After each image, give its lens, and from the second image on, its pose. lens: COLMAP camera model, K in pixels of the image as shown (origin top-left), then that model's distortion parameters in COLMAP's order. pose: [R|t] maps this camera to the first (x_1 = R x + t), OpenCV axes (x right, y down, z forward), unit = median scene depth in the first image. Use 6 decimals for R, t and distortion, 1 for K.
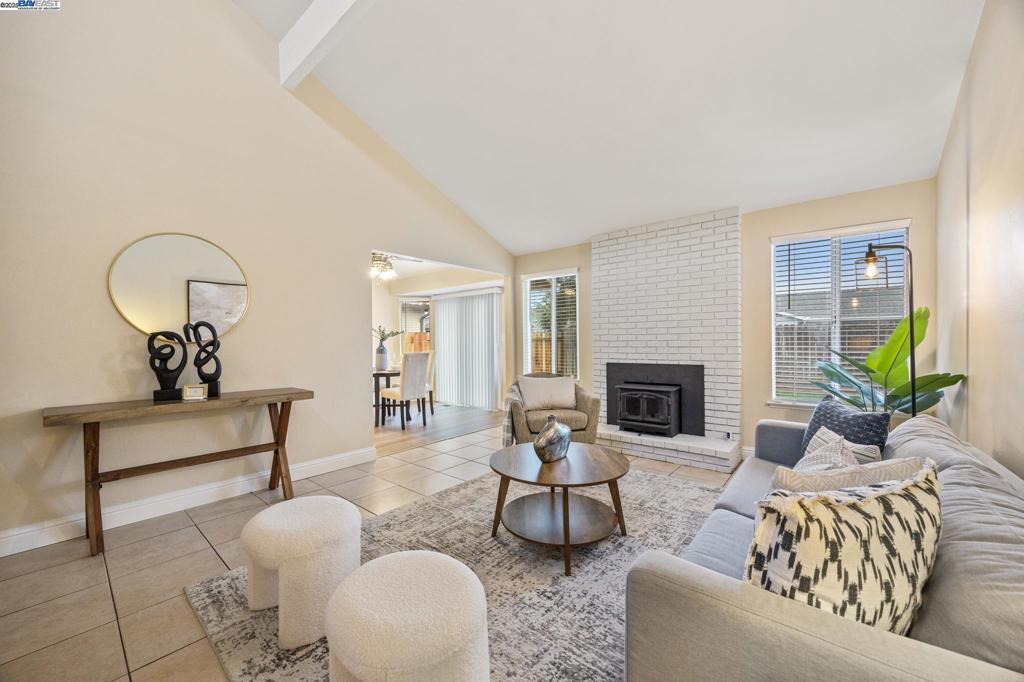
lens RADIAL K [[388.0, 0, 511.3], [0, 388.0, 345.1], [0, 0, 1]] dist [-0.002799, 0.000071]
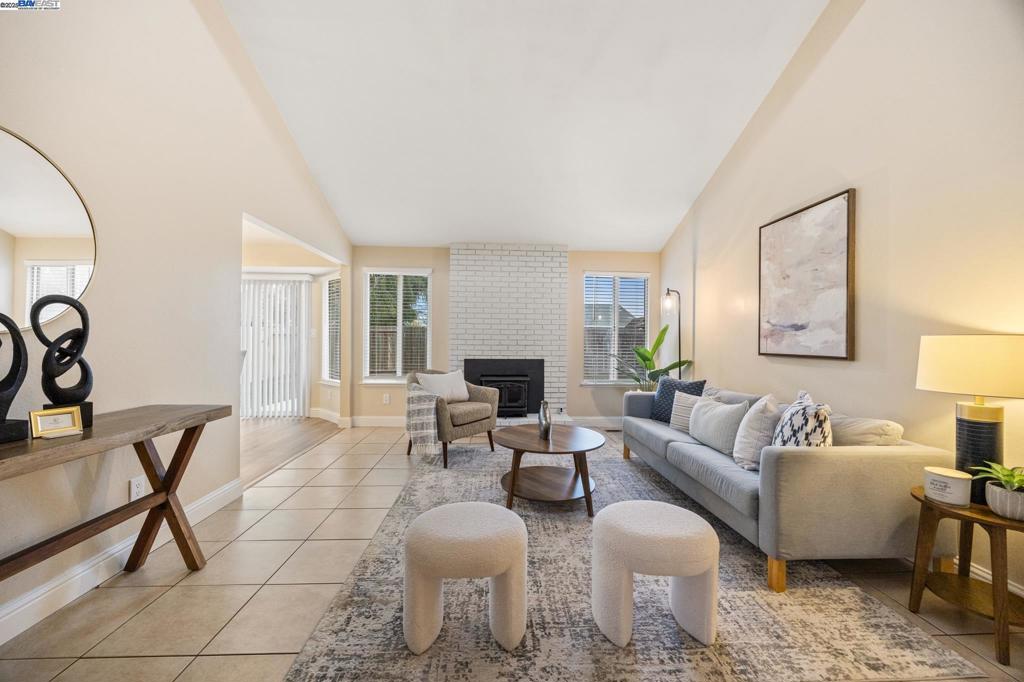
lens RADIAL K [[388.8, 0, 513.9], [0, 388.8, 338.7], [0, 0, 1]] dist [-0.002133, -0.000074]
pose [[0.730206, 0.016857, 0.683019, -0.594805], [-0.009502, 0.999849, -0.014518, 0.002830], [-0.683161, 0.004111, 0.730256, 0.125576]]
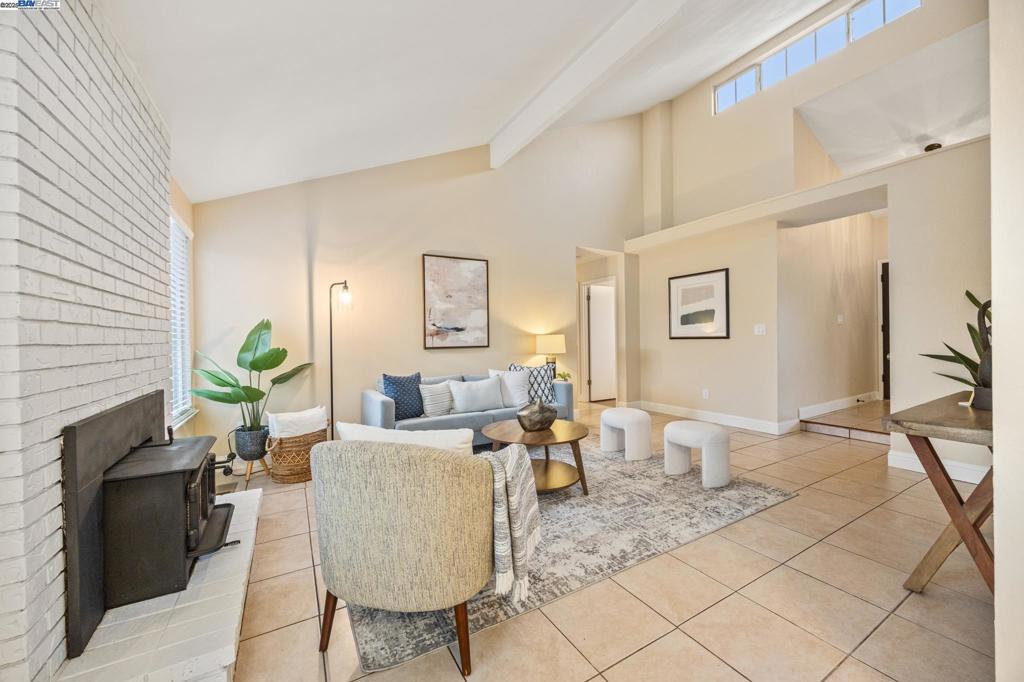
lens RADIAL K [[388.8, 0, 513.5], [0, 388.8, 343.7], [0, 0, 1]] dist [0.002200, 0.000140]
pose [[-0.941833, 0.014151, 0.335784, -0.184185], [0.022105, 0.999558, 0.019877, -0.013786], [-0.335354, 0.026143, -0.941729, 1.647363]]
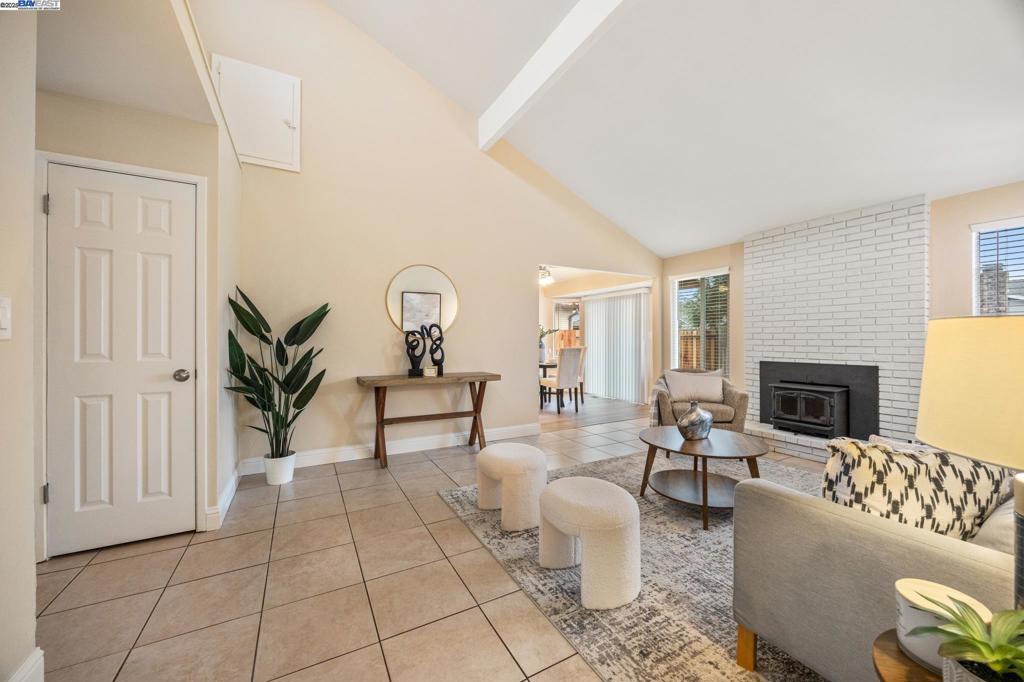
lens RADIAL K [[385.2, 0, 511.8], [0, 385.2, 339.2], [0, 0, 1]] dist [-0.002837, -0.000051]
pose [[0.934270, 0.009160, -0.356448, 0.000374], [-0.011547, 0.999923, -0.004569, 0.001294], [0.356379, 0.008384, 0.934304, -0.224144]]
